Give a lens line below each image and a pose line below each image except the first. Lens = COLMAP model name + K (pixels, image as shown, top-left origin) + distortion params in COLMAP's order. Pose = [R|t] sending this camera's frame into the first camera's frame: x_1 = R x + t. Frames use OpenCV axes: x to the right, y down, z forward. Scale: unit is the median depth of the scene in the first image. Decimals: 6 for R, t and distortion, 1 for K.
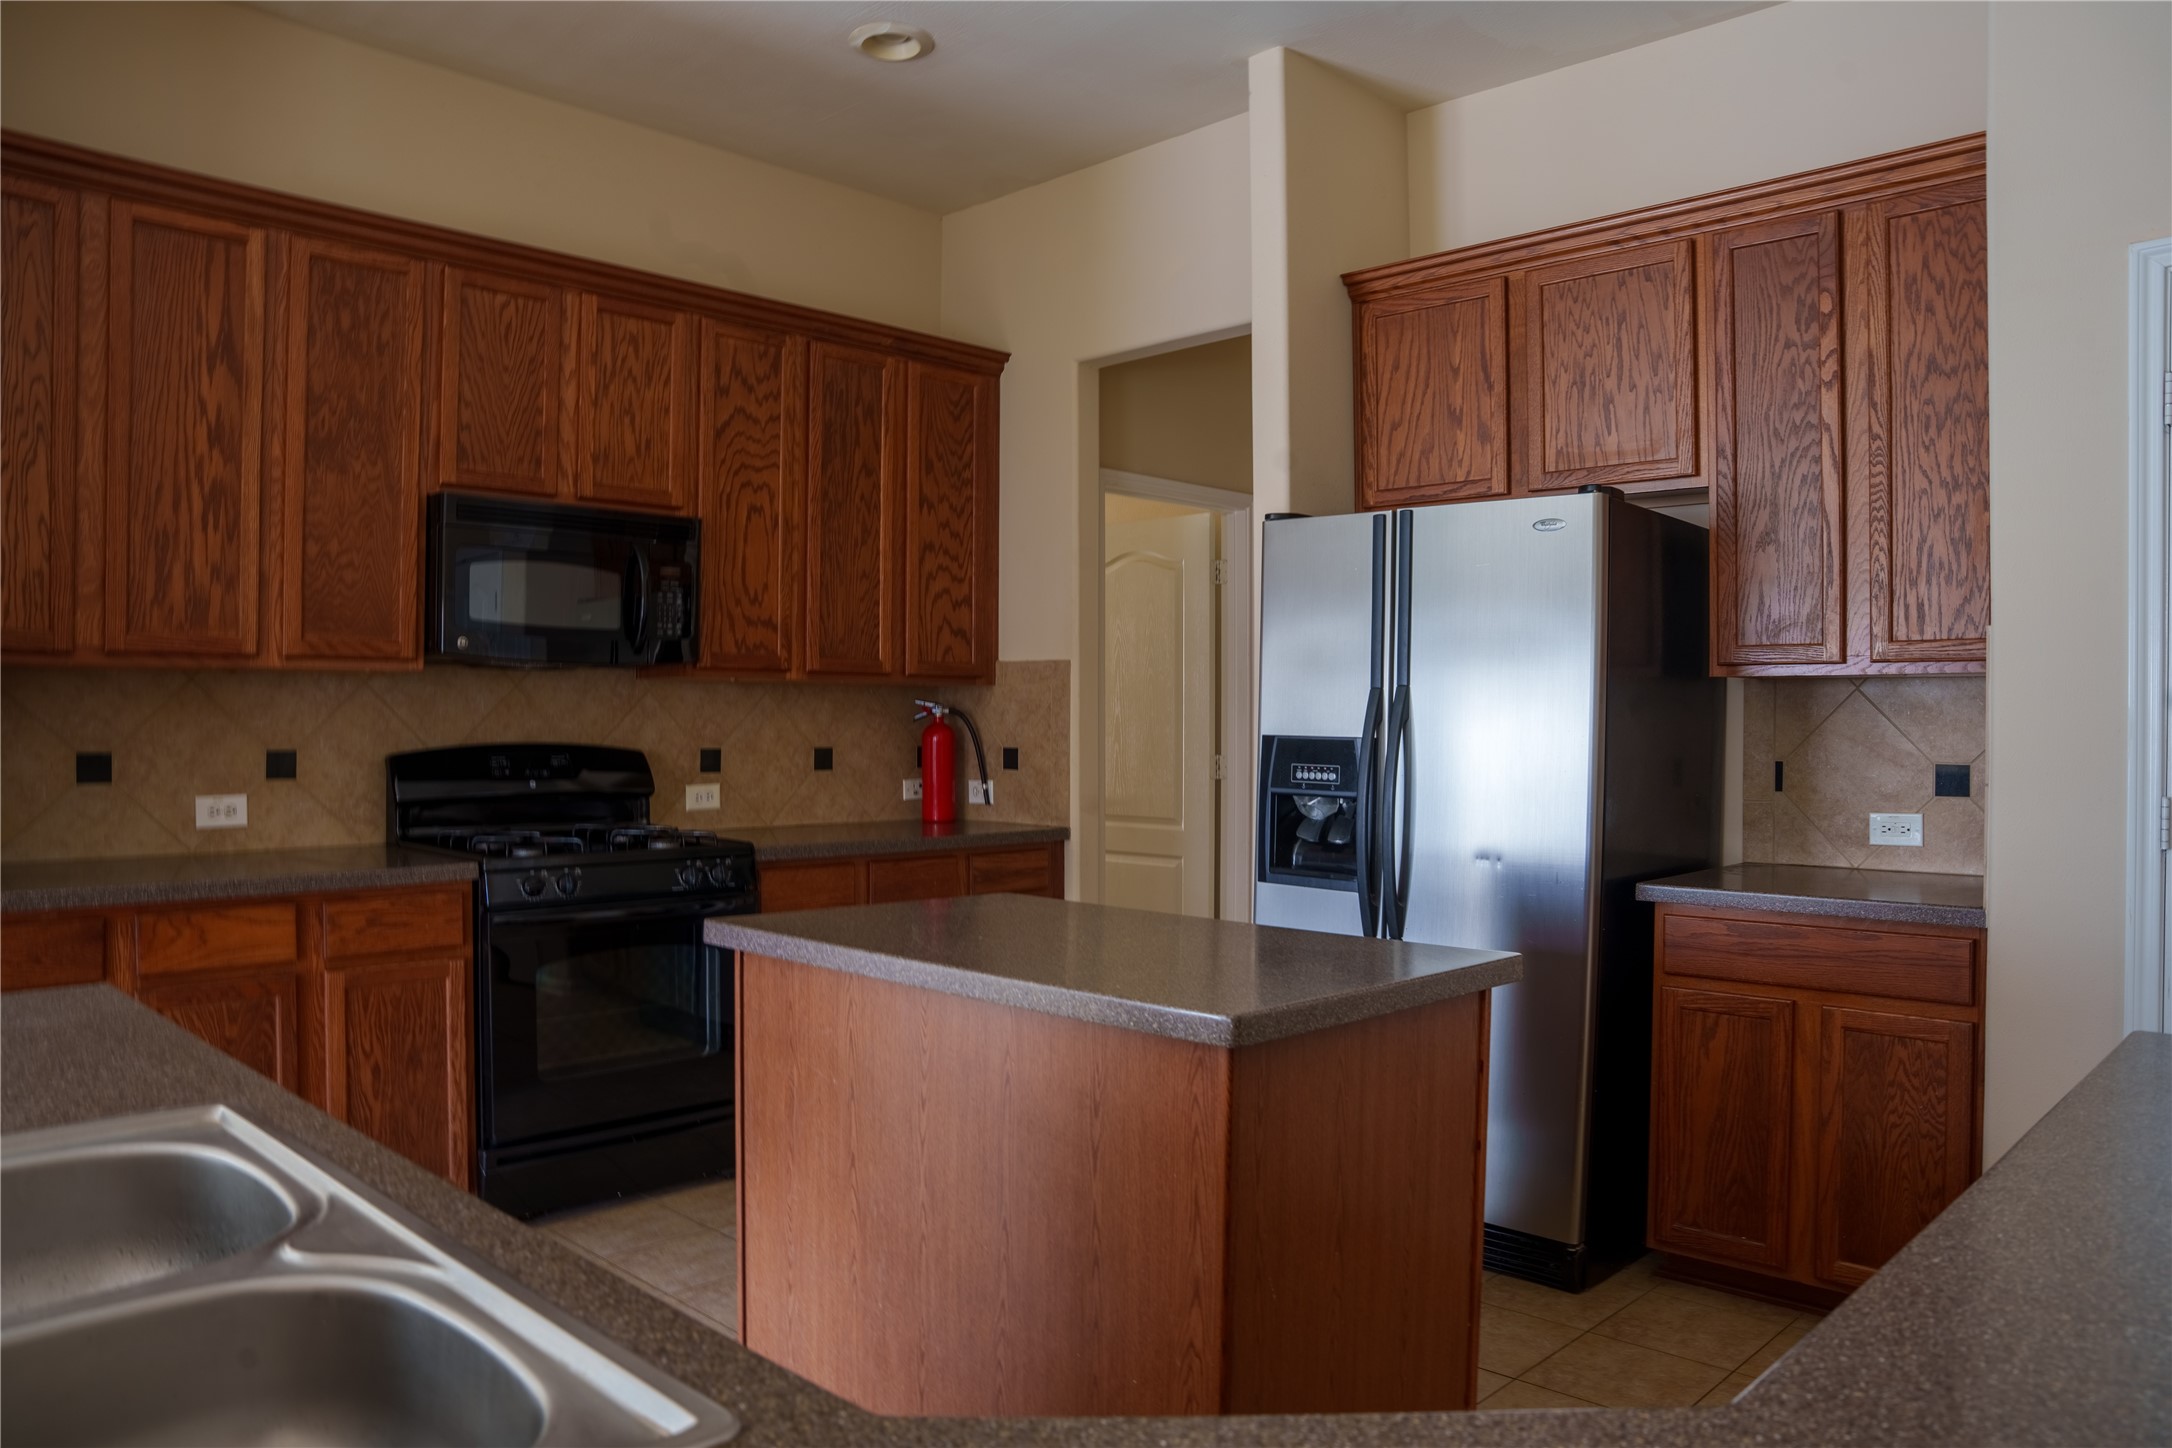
lens RADIAL K [[1474.3, 0, 1093.7], [0, 1474.3, 735.4], [0, 0, 1]] dist [-0.165116, 0.124517]
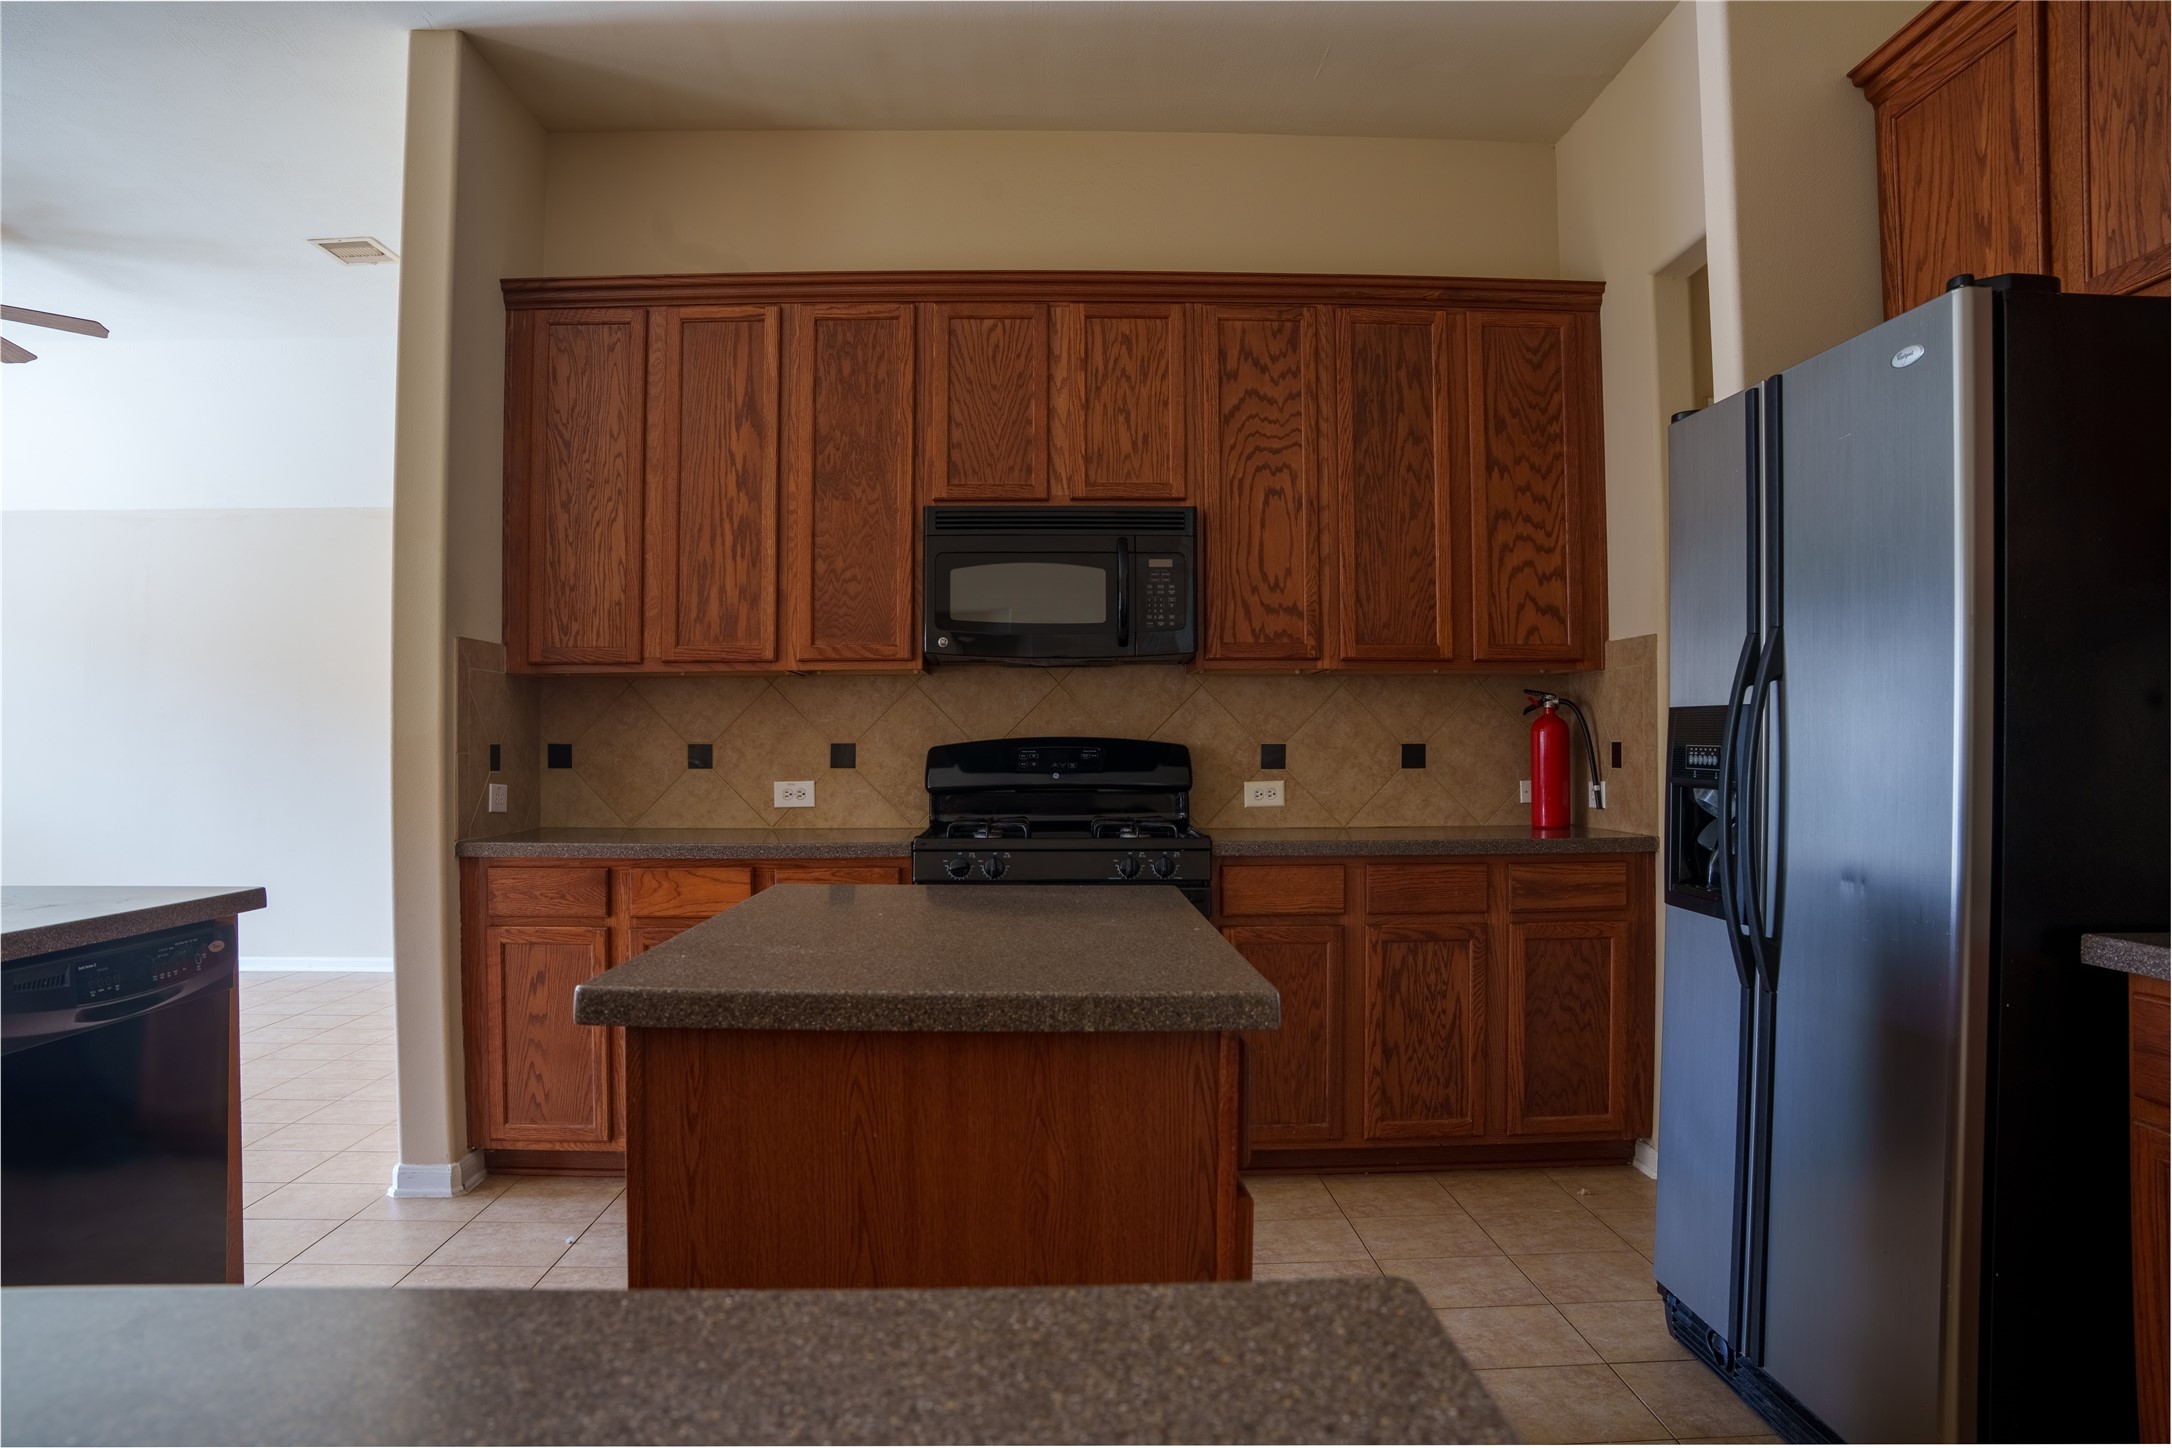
lens RADIAL K [[1474.3, 0, 1093.7], [0, 1474.3, 735.4], [0, 0, 1]] dist [-0.165116, 0.124517]
pose [[0.733816, -0.015398, -0.679174, 0.366815], [0.001716, 0.999782, -0.020814, 0.027260], [0.679346, 0.014108, 0.733682, 0.234680]]
